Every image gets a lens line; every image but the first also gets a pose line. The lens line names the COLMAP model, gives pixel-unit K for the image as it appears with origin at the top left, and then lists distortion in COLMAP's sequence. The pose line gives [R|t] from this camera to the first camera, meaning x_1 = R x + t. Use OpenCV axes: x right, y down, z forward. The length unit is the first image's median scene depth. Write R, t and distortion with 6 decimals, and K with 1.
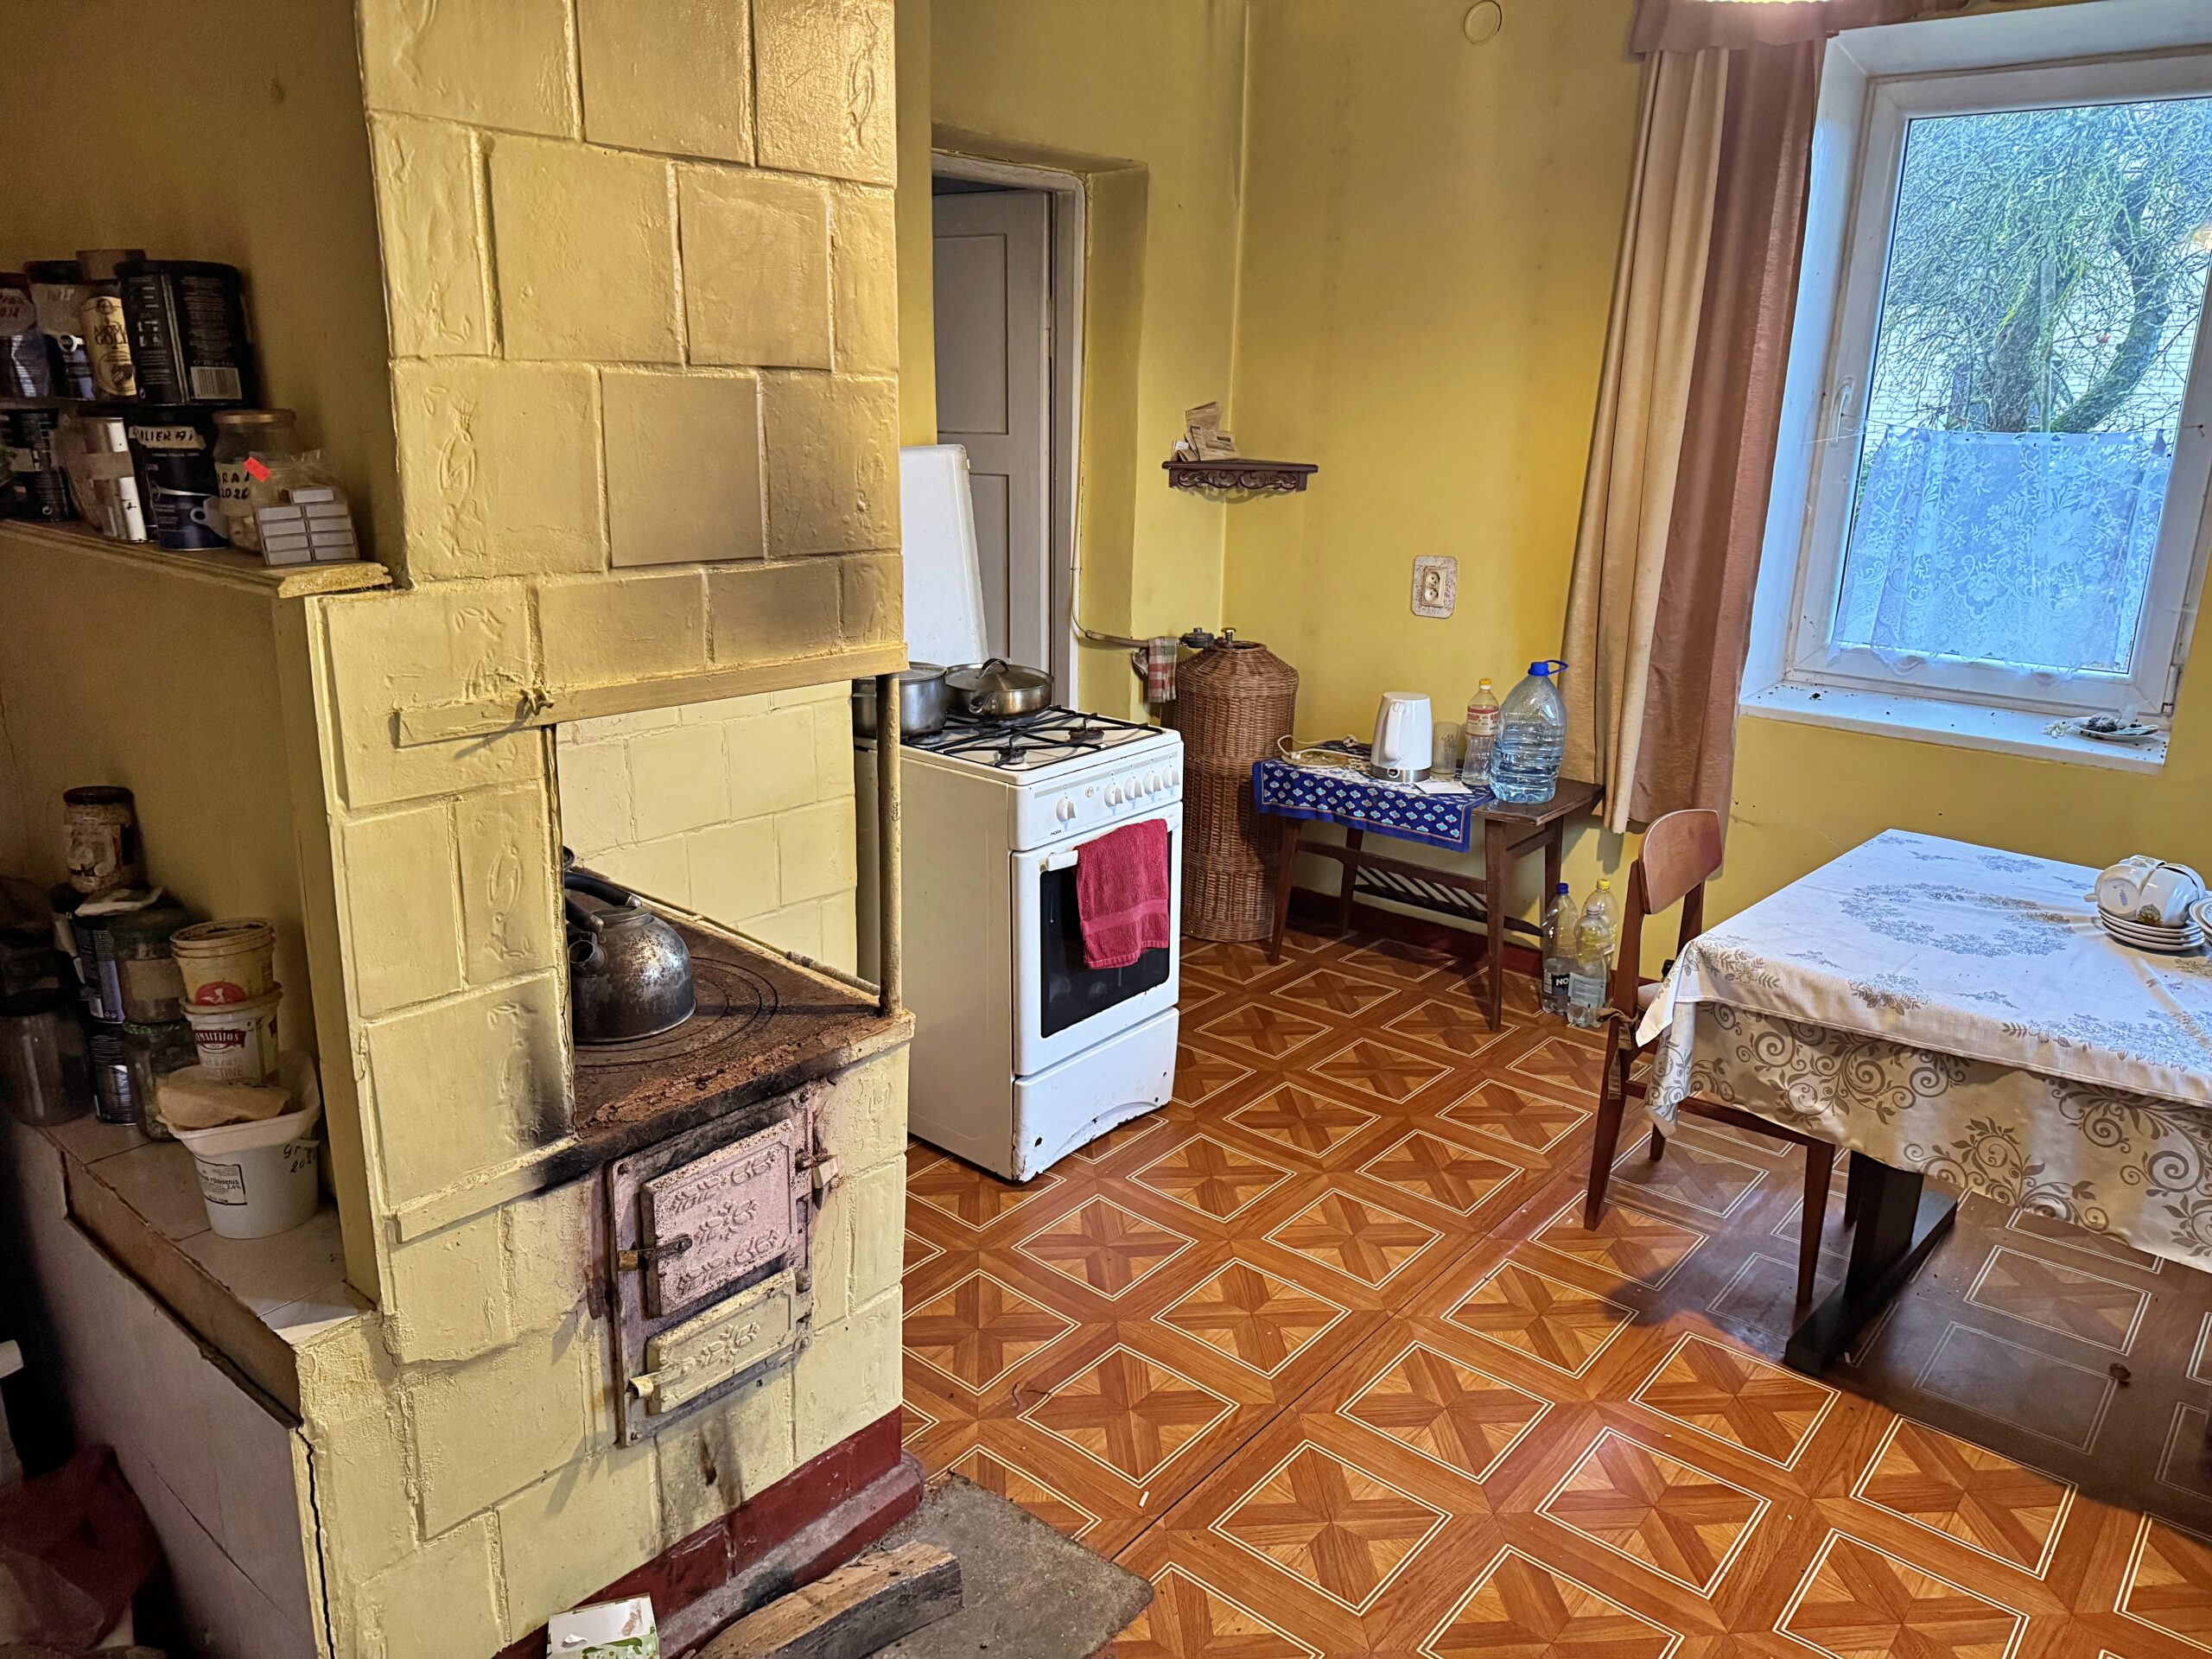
lens RADIAL K [[1539.0, 0, 1113.8], [0, 1539.0, 825.1], [0, 0, 1]] dist [0.129609, -0.198888]
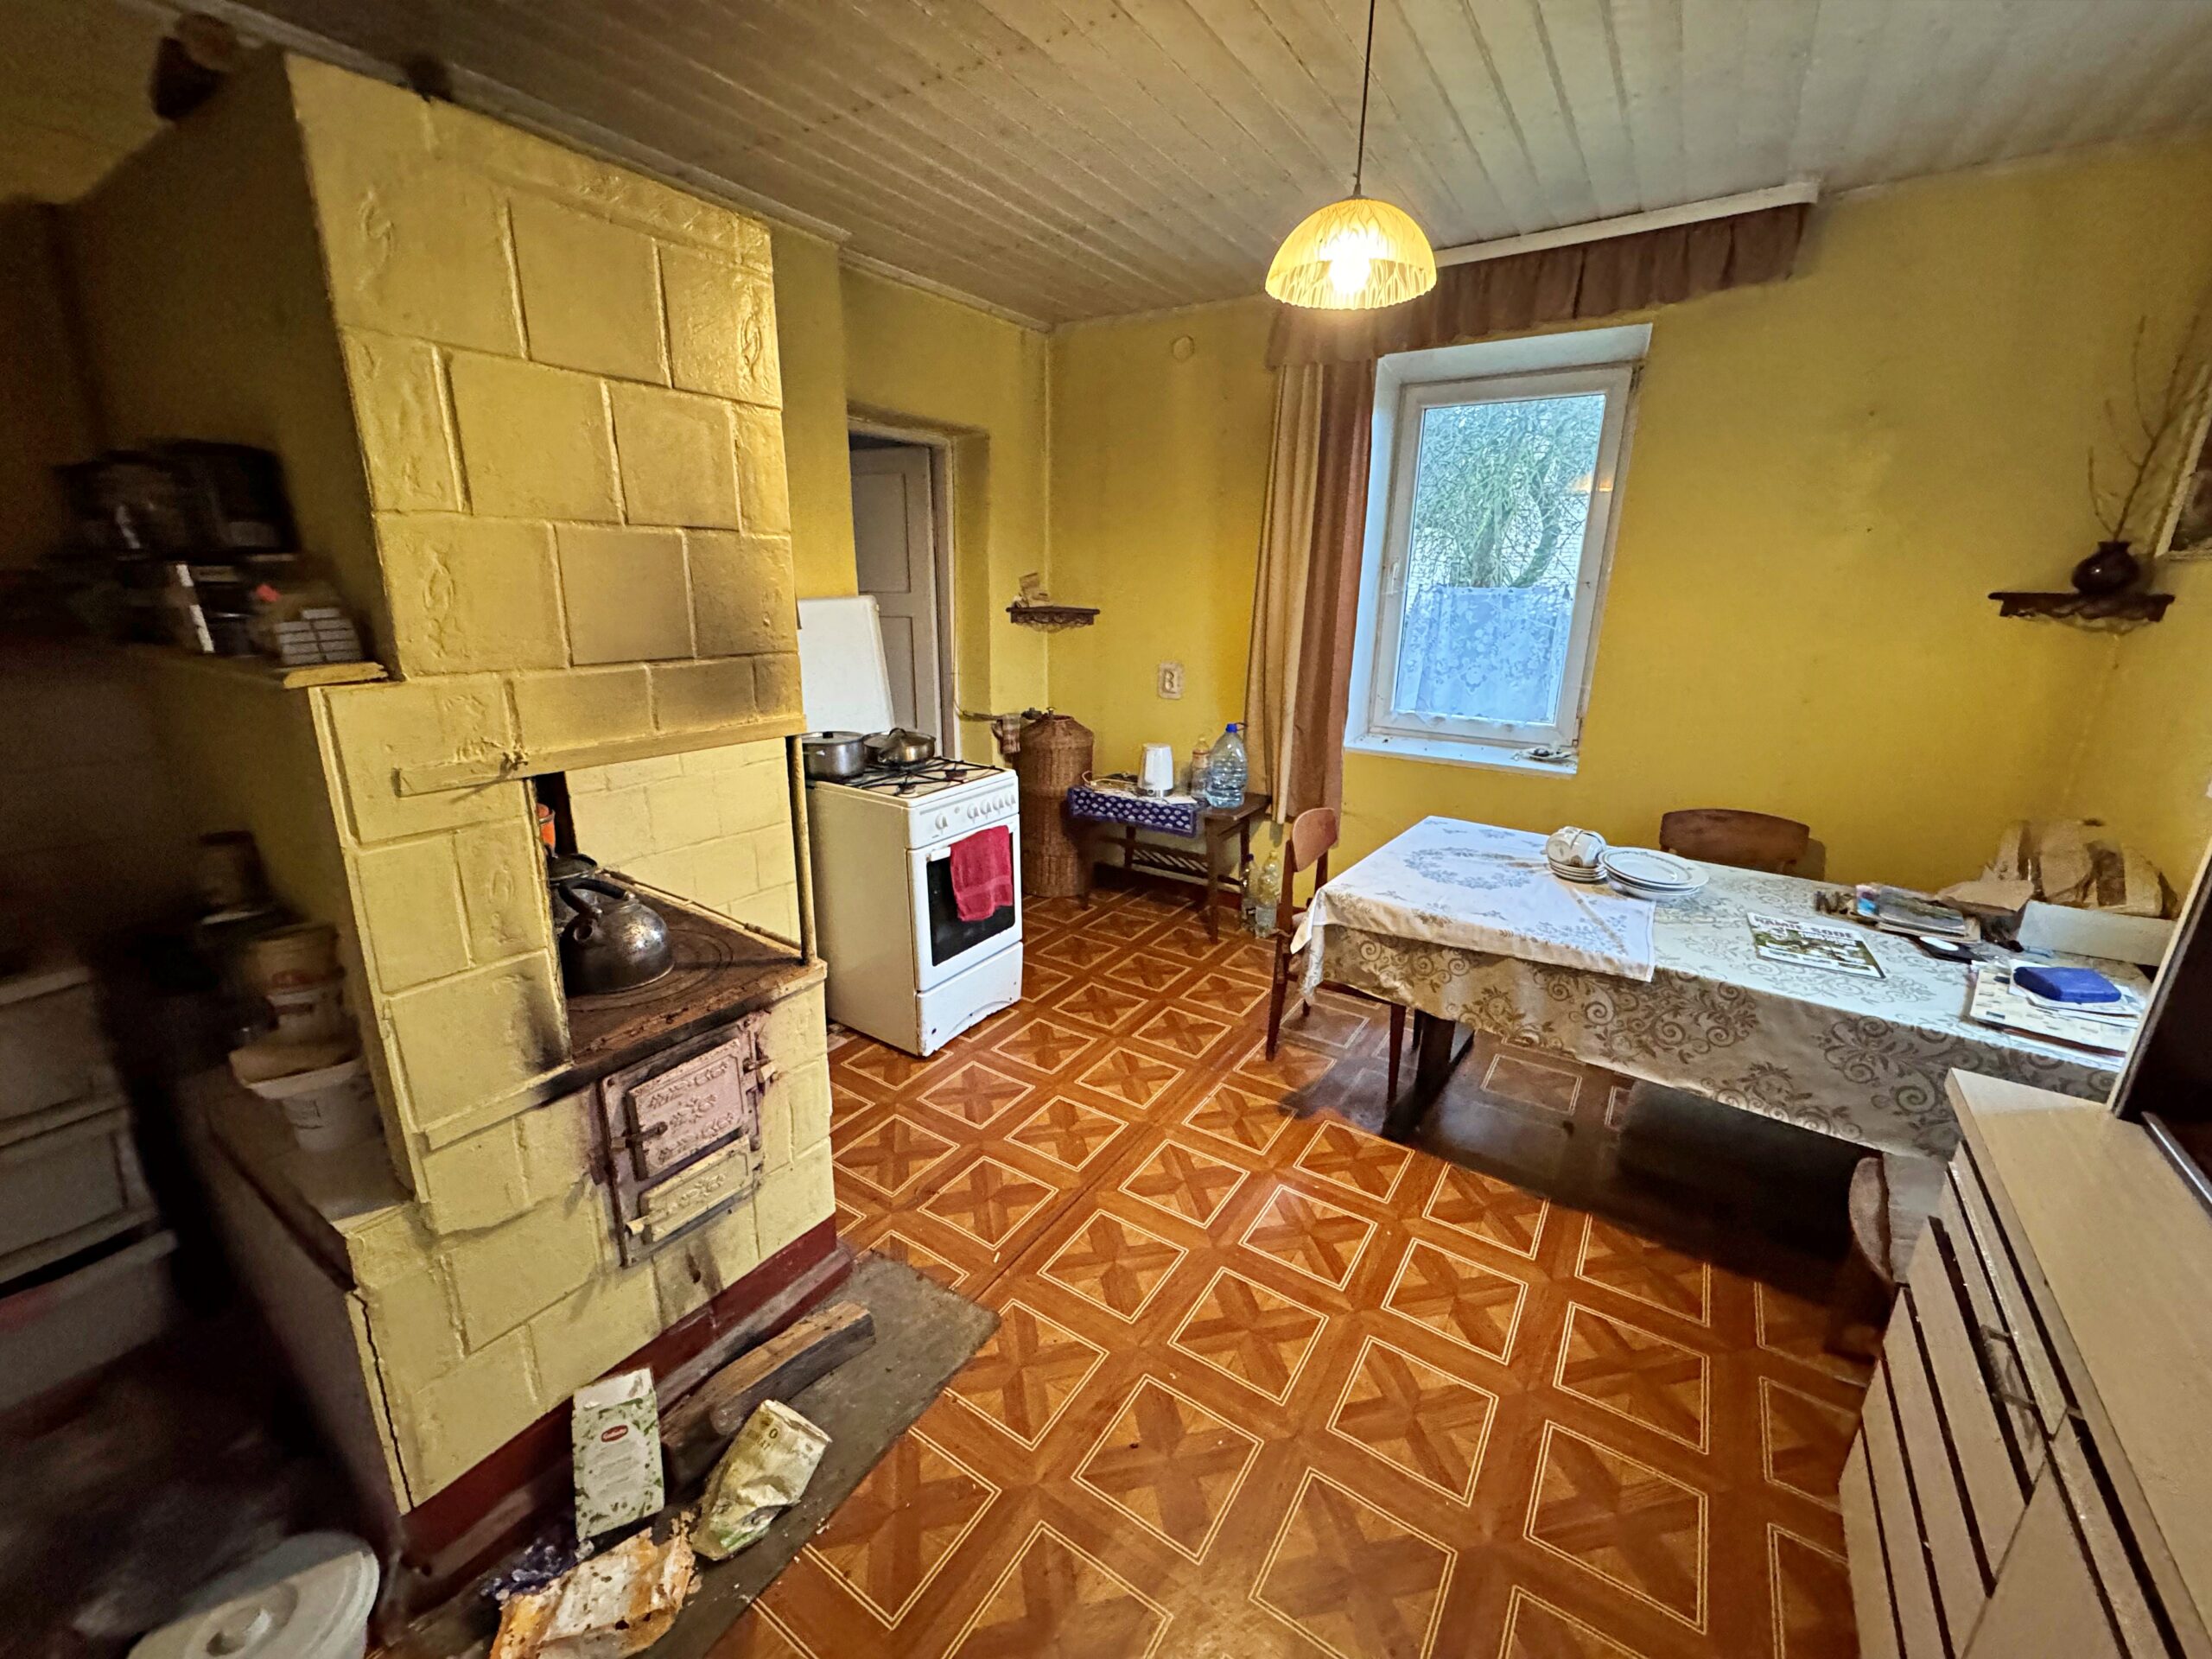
lens RADIAL K [[879.8, 0, 1105.7], [0, 879.8, 825.0], [0, 0, 1]] dist [-0.001710, -0.000235]
pose [[0.993288, -0.036289, 0.109831, 0.054743], [0.036375, 0.999337, 0.001217, -0.002385], [-0.109802, 0.002786, 0.993950, 0.125206]]
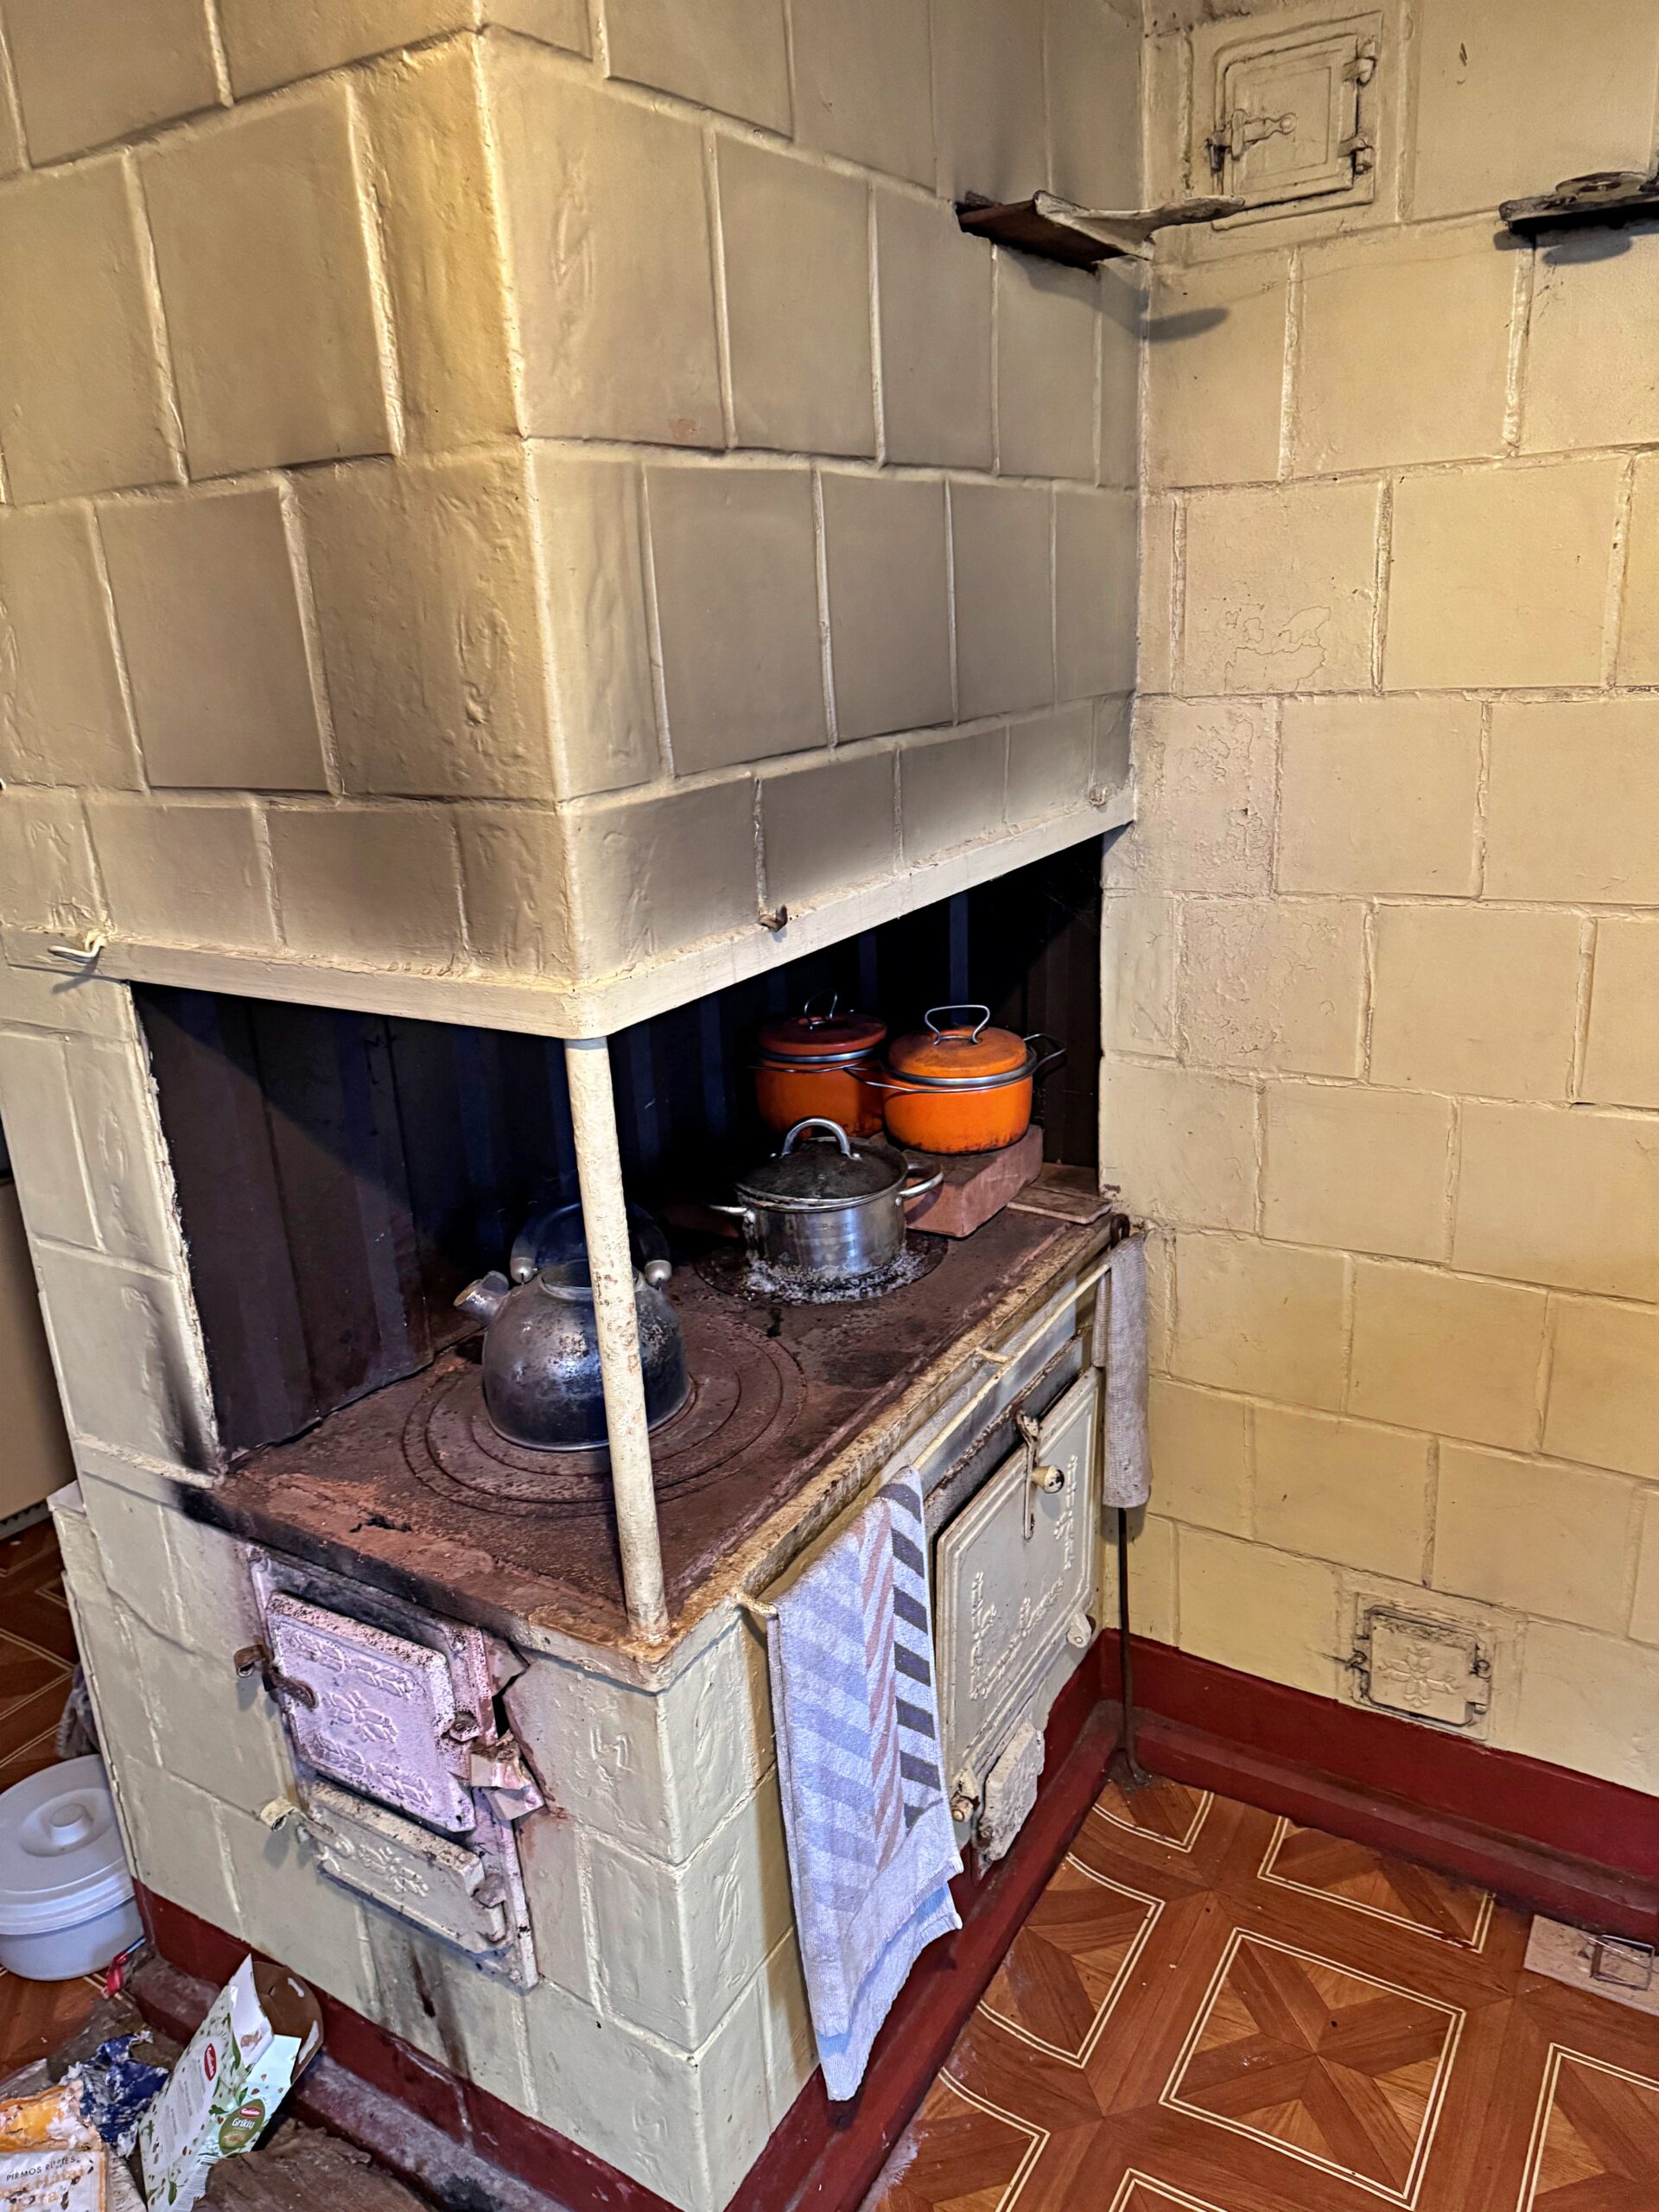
lens RADIAL K [[1541.7, 0, 829.5], [0, 1541.7, 1106.0], [0, 0, 1]] dist [0.003120, -0.002868]
pose [[0.152593, 0.275763, -0.949037, 0.361565], [-0.219701, 0.945719, 0.239474, -0.217391], [0.963560, 0.171962, 0.204895, 0.970834]]
